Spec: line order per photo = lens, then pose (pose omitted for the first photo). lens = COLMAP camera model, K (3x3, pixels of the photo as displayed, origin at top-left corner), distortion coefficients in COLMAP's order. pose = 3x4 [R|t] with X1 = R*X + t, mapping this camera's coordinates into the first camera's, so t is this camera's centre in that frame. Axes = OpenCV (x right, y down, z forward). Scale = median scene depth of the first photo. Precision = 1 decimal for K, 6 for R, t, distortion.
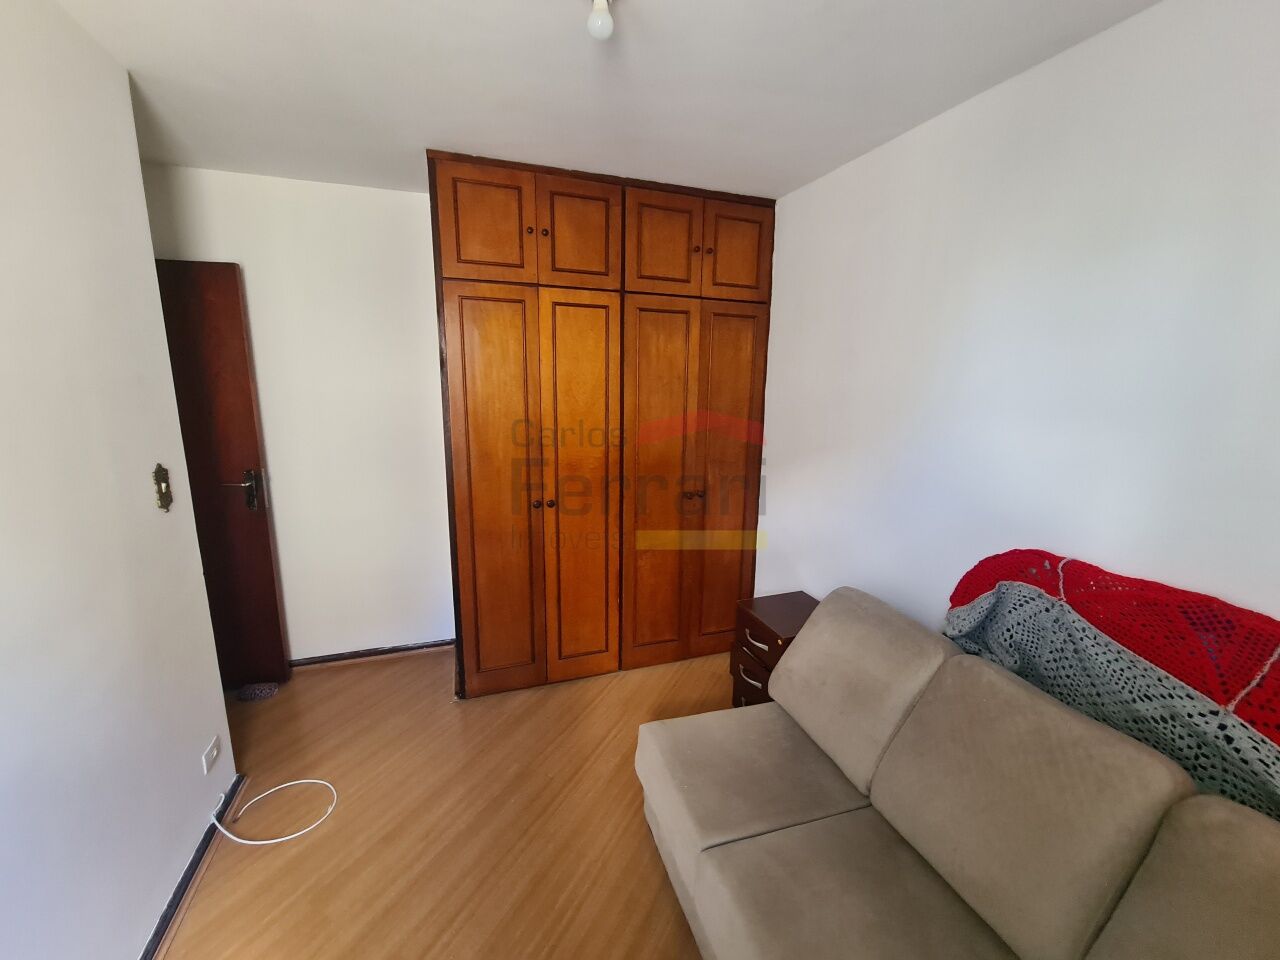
lens RADIAL K [[518.8, 0, 643.0], [0, 518.8, 483.6], [0, 0, 1]] dist [-0.000063, -0.002144]
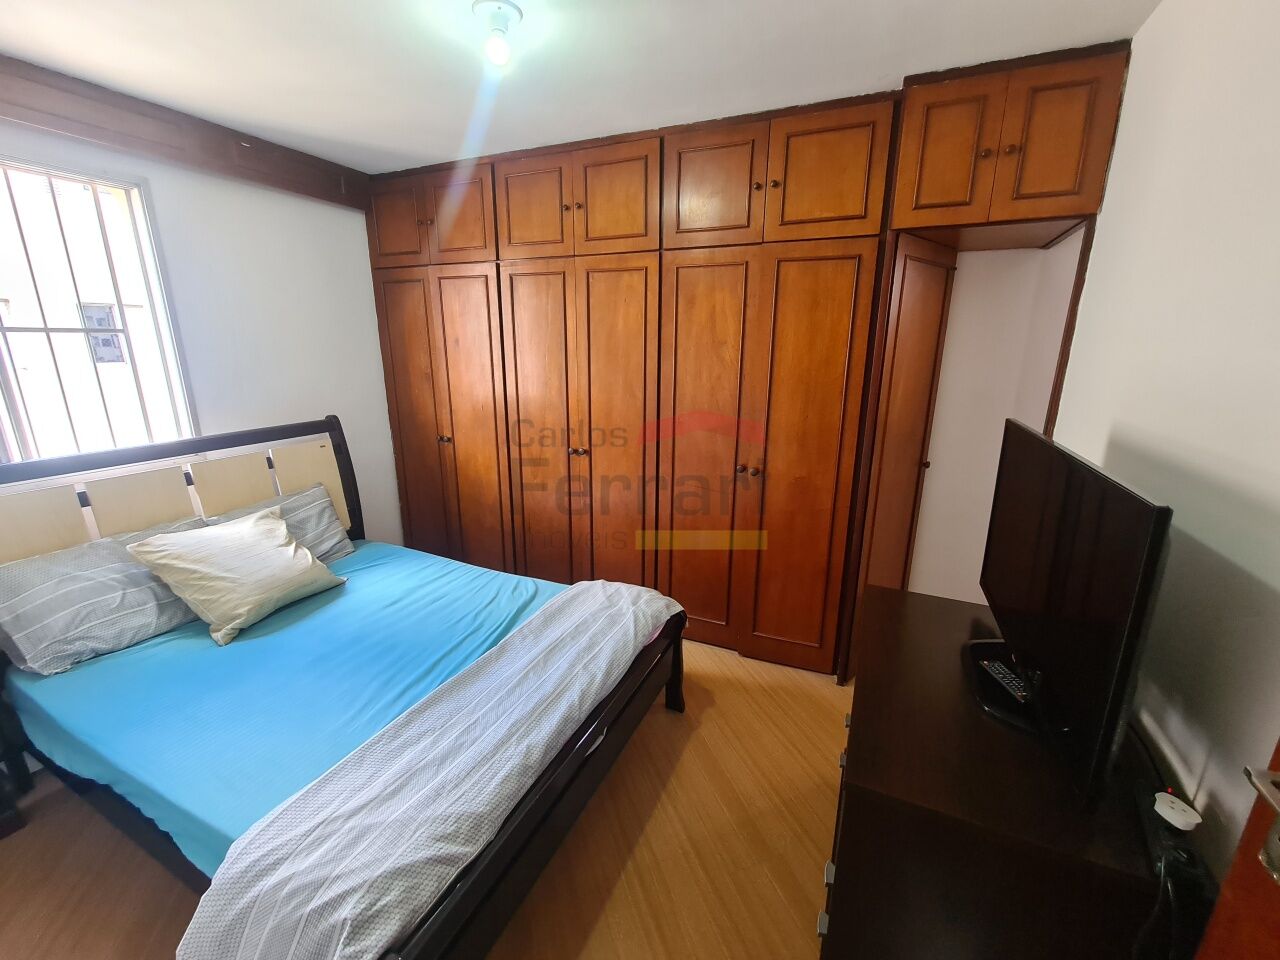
lens RADIAL K [[518.8, 0, 642.0], [0, 518.8, 477.6], [0, 0, 1]] dist [-0.000063, -0.002144]
pose [[0.722553, 0.171369, -0.669738, 0.771927], [-0.118376, 0.985150, 0.124364, -0.070925], [0.681105, -0.010578, 0.732109, 0.284766]]
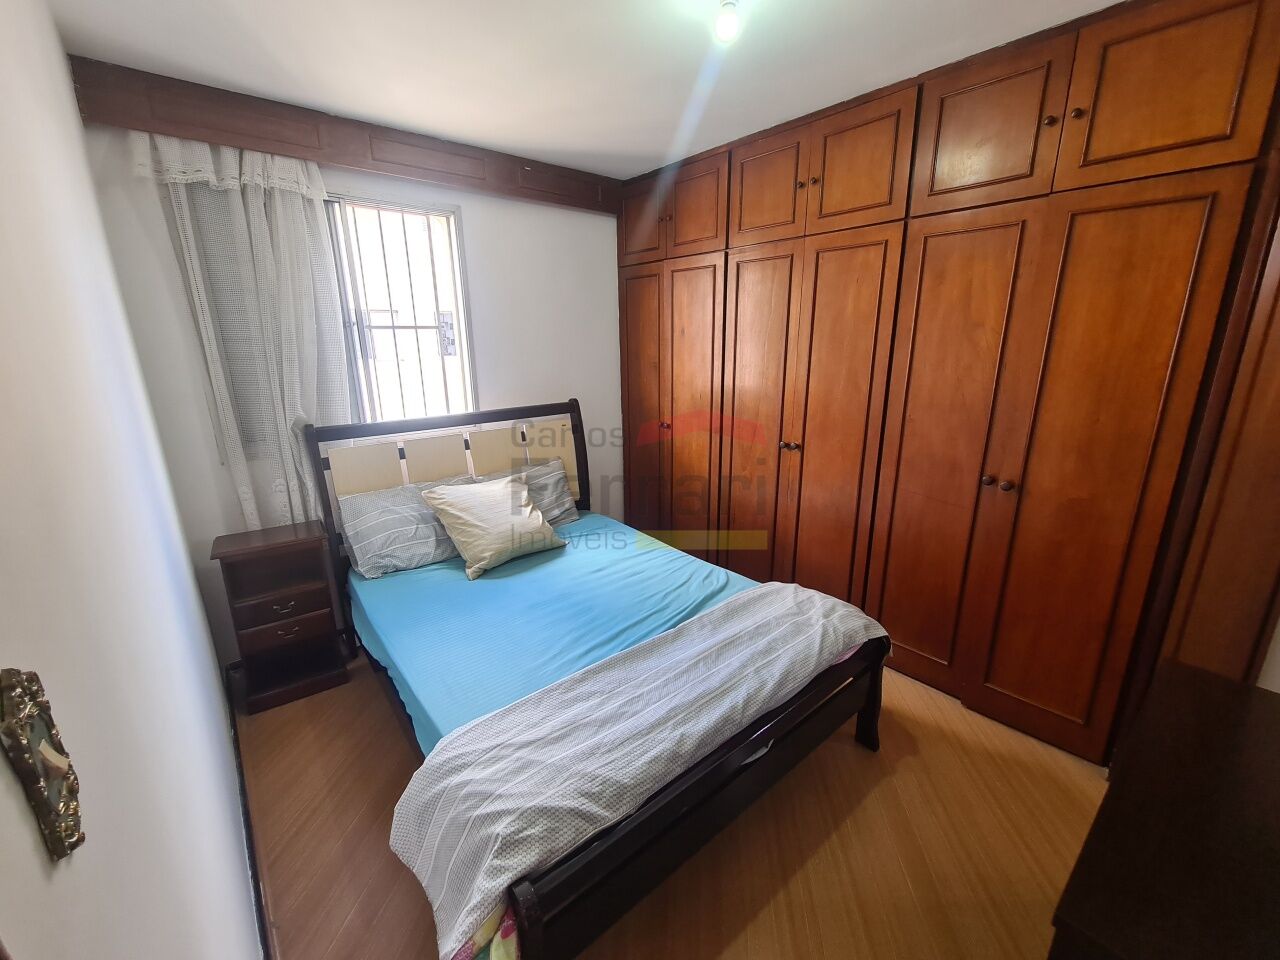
lens RADIAL K [[518.8, 0, 643.1], [0, 518.8, 477.8], [0, 0, 1]] dist [-0.000063, -0.002144]
pose [[0.352853, 0.232742, -0.906270, 0.781296], [-0.145378, 0.970445, 0.192620, -0.066680], [0.924316, 0.063785, 0.376260, 0.350507]]
